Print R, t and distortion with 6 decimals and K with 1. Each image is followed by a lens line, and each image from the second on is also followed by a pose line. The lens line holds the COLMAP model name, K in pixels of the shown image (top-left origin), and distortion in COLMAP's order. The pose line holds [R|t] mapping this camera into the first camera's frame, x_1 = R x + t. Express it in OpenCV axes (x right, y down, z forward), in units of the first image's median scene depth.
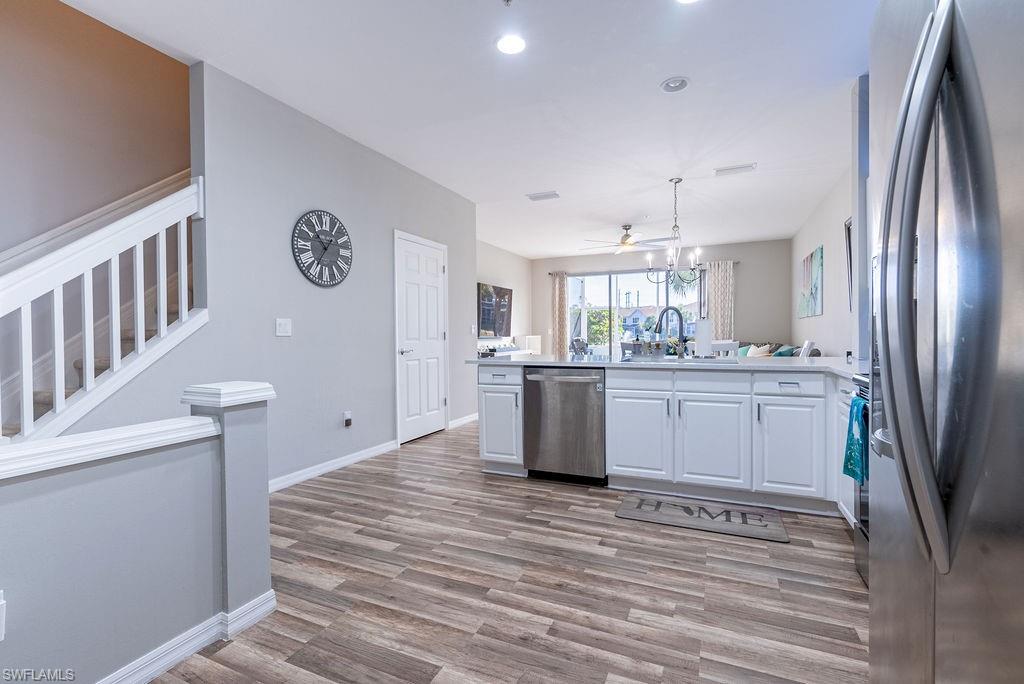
lens RADIAL K [[459.5, 0, 512.0], [0, 459.5, 342.0], [0, 0, 1]] dist [-0.016427, 0.000618]
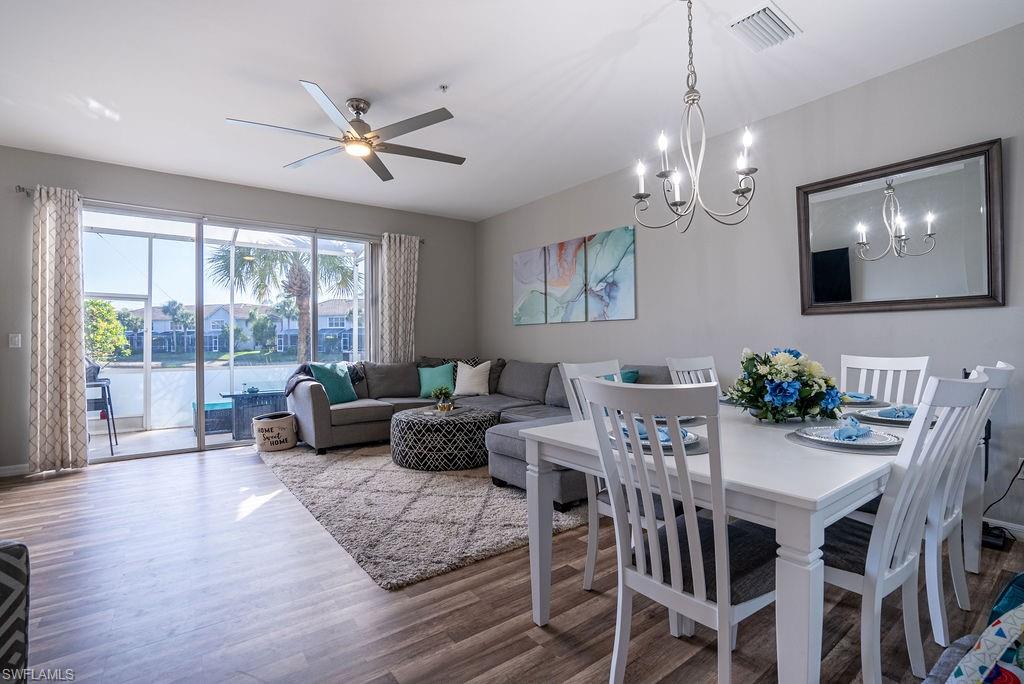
lens RADIAL K [[476.1, 0, 512.0], [0, 476.1, 342.0], [0, 0, 1]] dist [-0.033249, 0.000171]
pose [[0.490960, 0.006167, 0.871160, -0.191557], [0.017027, 0.999716, -0.016673, -0.030721], [-0.871015, 0.023019, 0.490716, 1.759780]]
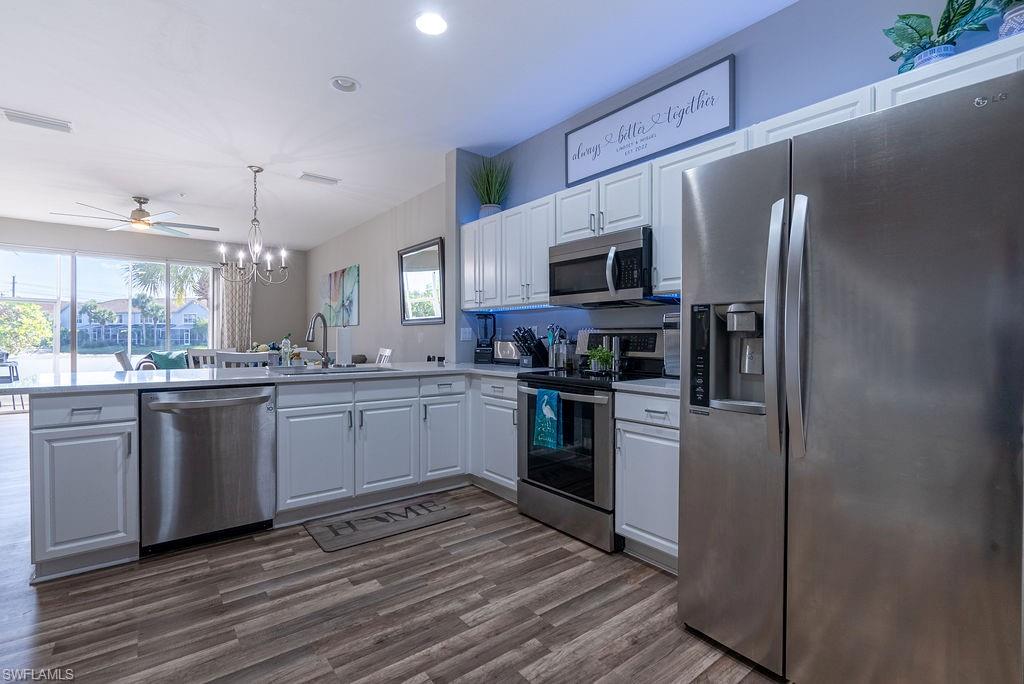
lens RADIAL K [[463.6, 0, 512.0], [0, 463.6, 342.0], [0, 0, 1]] dist [-0.010832, 0.000371]
pose [[0.454862, 0.006180, 0.890541, -0.399111], [0.005454, 0.999938, -0.009725, -0.009063], [-0.890545, 0.009280, 0.454800, 0.284462]]
